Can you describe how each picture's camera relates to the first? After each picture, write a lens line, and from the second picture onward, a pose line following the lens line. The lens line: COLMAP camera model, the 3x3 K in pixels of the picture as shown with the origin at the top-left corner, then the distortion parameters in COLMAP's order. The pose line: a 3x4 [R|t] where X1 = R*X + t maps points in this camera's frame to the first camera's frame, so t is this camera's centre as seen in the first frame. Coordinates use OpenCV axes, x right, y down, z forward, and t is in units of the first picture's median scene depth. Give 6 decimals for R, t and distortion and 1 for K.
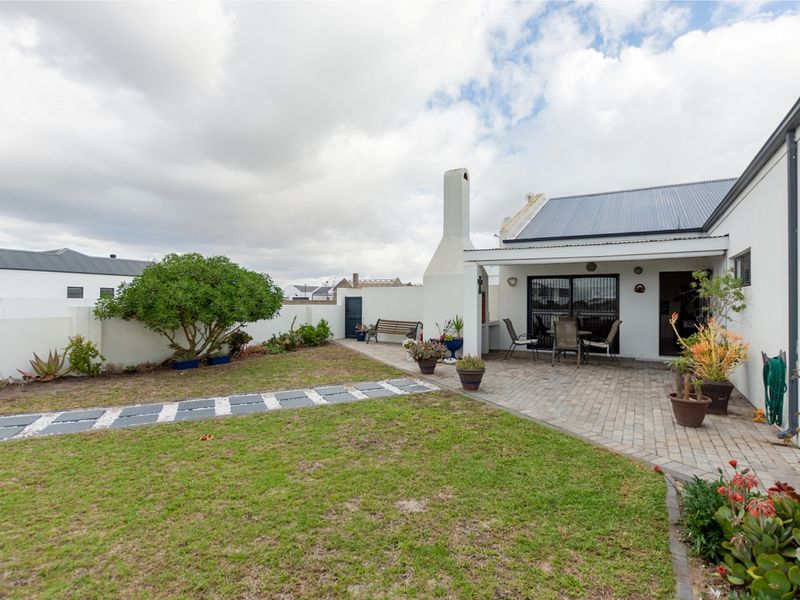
lens RADIAL K [[407.2, 0, 397.1], [0, 407.2, 296.0], [0, 0, 1]] dist [-0.000762, 0.000377]
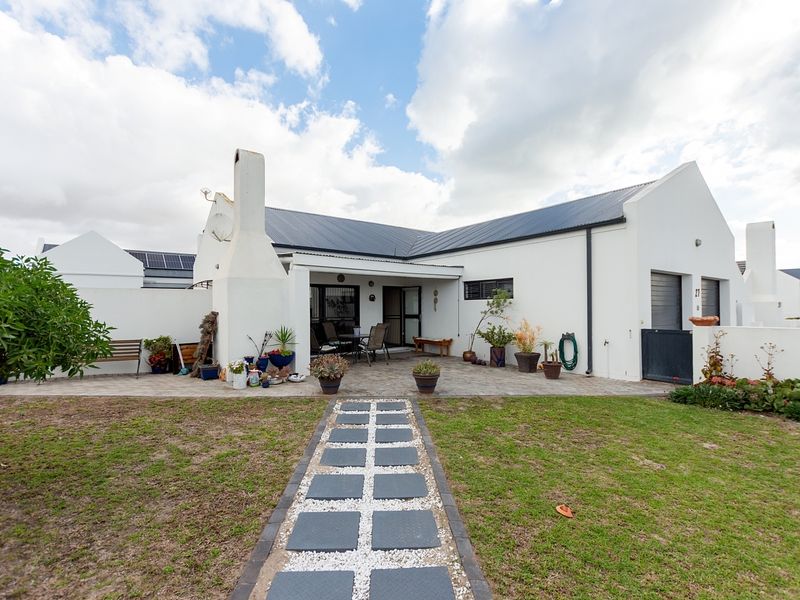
lens RADIAL K [[405.6, 0, 398.3], [0, 405.6, 286.5], [0, 0, 1]] dist [0.002902, 0.000598]
pose [[0.373985, 0.046491, 0.926269, -0.541709], [-0.004078, 0.998816, -0.048486, 0.006830], [-0.927426, 0.014356, 0.373731, 0.453915]]
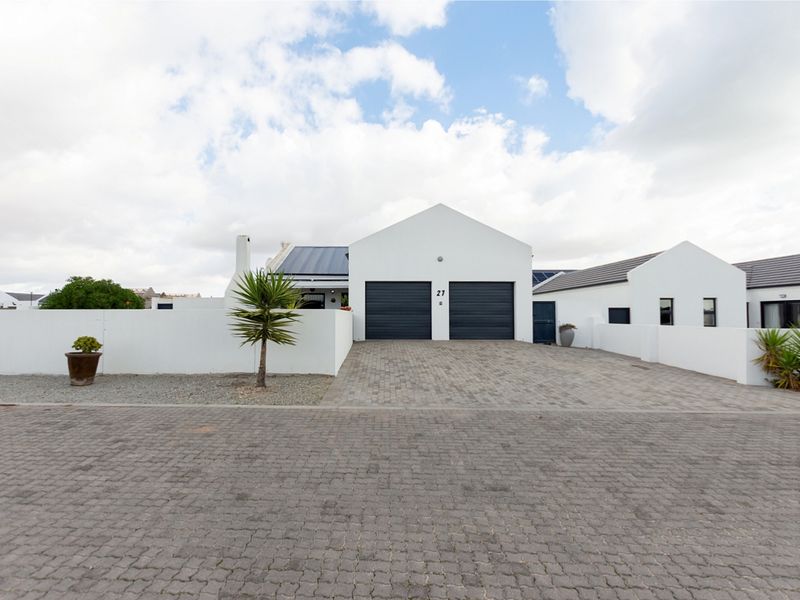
lens RADIAL K [[405.6, 0, 398.3], [0, 405.6, 286.5], [0, 0, 1]] dist [0.002902, 0.000598]
pose [[0.826628, 0.030665, 0.561913, -0.314672], [-0.002005, 0.998668, -0.051550, 0.018425], [-0.562745, 0.041486, 0.825589, -0.938634]]
